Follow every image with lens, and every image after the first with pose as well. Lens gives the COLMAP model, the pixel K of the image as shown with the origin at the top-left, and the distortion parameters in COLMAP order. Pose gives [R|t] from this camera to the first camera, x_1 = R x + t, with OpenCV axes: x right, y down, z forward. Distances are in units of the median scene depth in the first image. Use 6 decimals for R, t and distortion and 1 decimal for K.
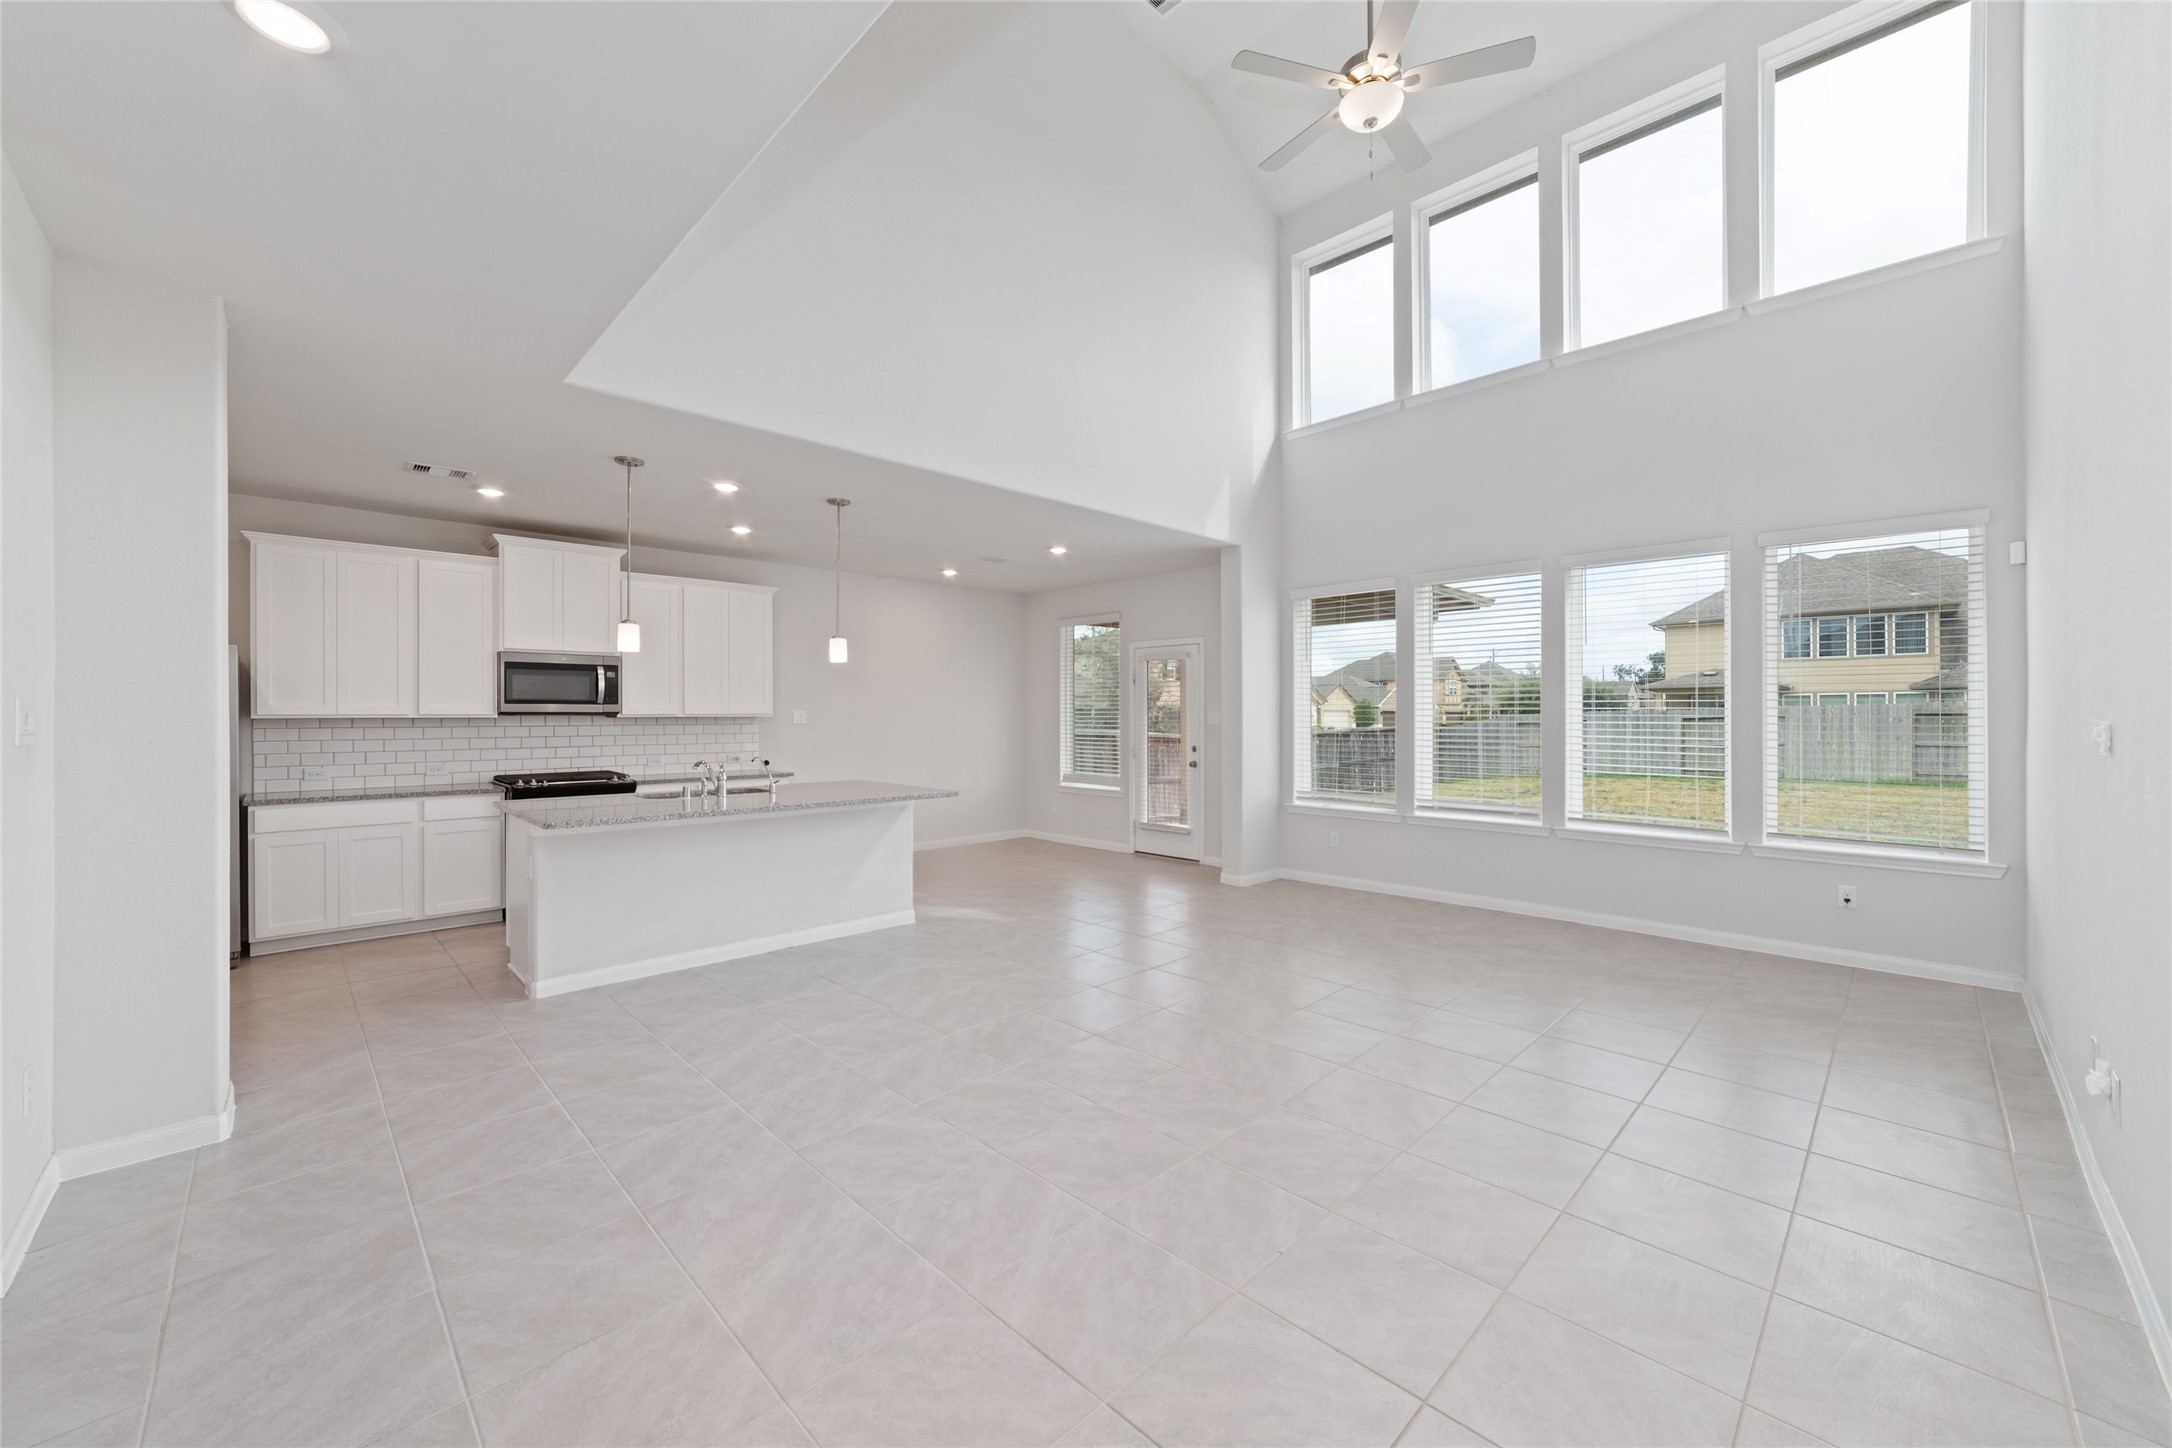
lens RADIAL K [[826.5, 0, 1100.2], [0, 826.5, 732.6], [0, 0, 1]] dist [0.000411, -0.000005]
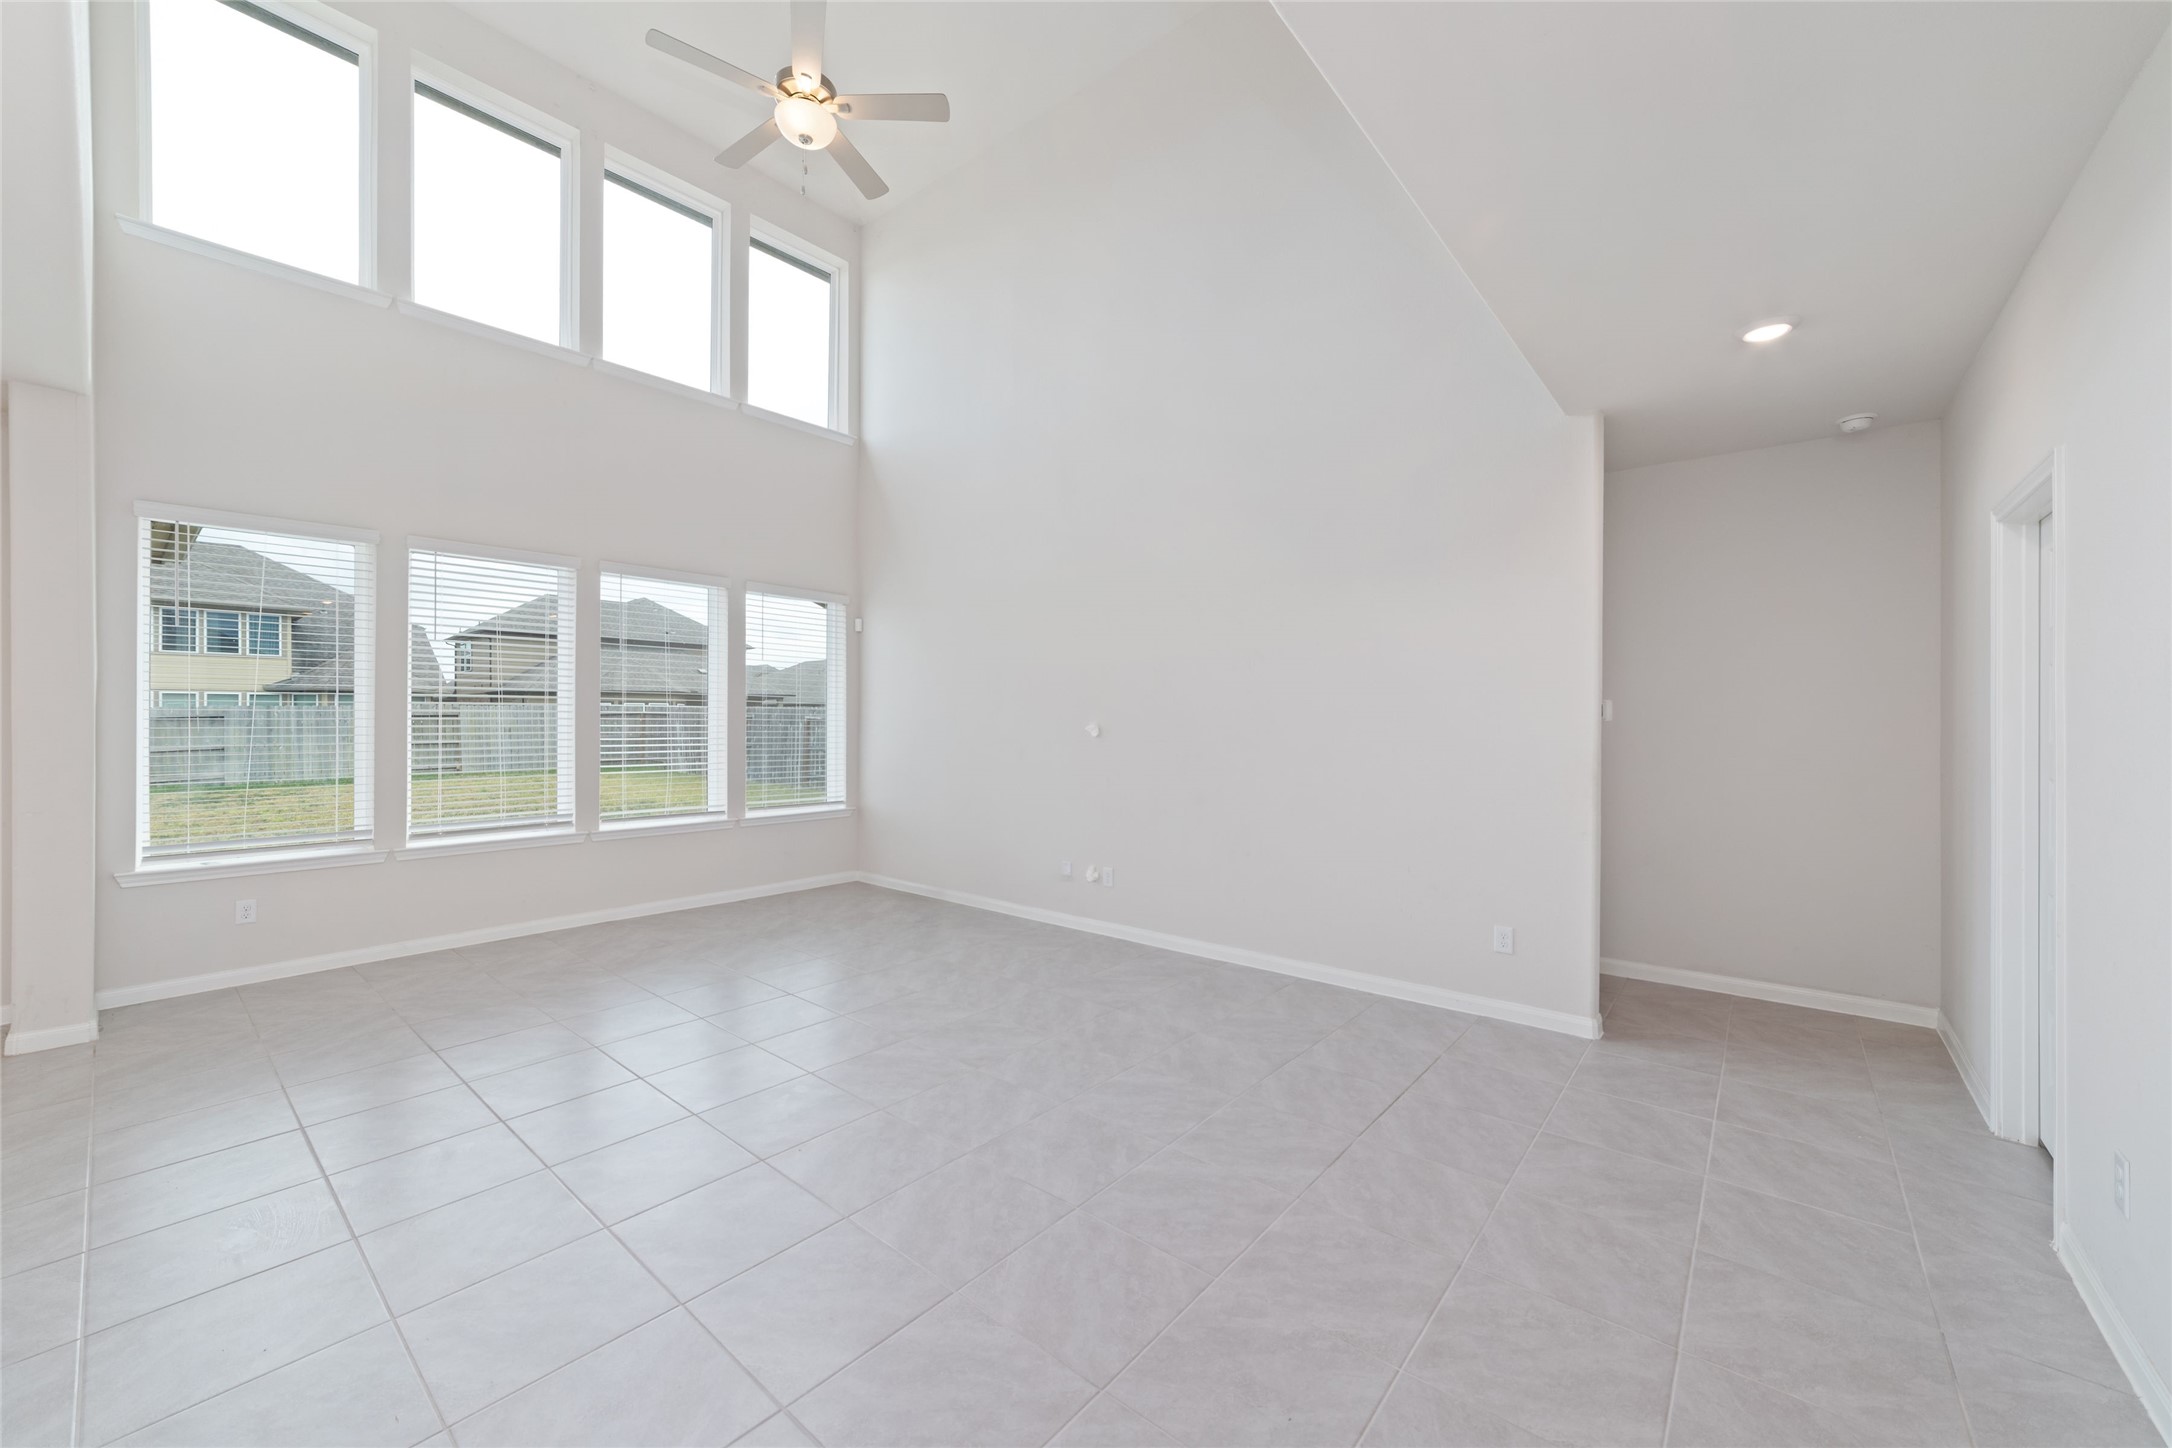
lens RADIAL K [[826.5, 0, 1090.3], [0, 826.5, 714.9], [0, 0, 1]] dist [0.000411, -0.000005]
pose [[-0.081053, 0.010340, 0.996656, -0.269189], [0.014139, 0.999858, -0.009223, -0.003277], [-0.996609, 0.013344, -0.081188, 0.279086]]
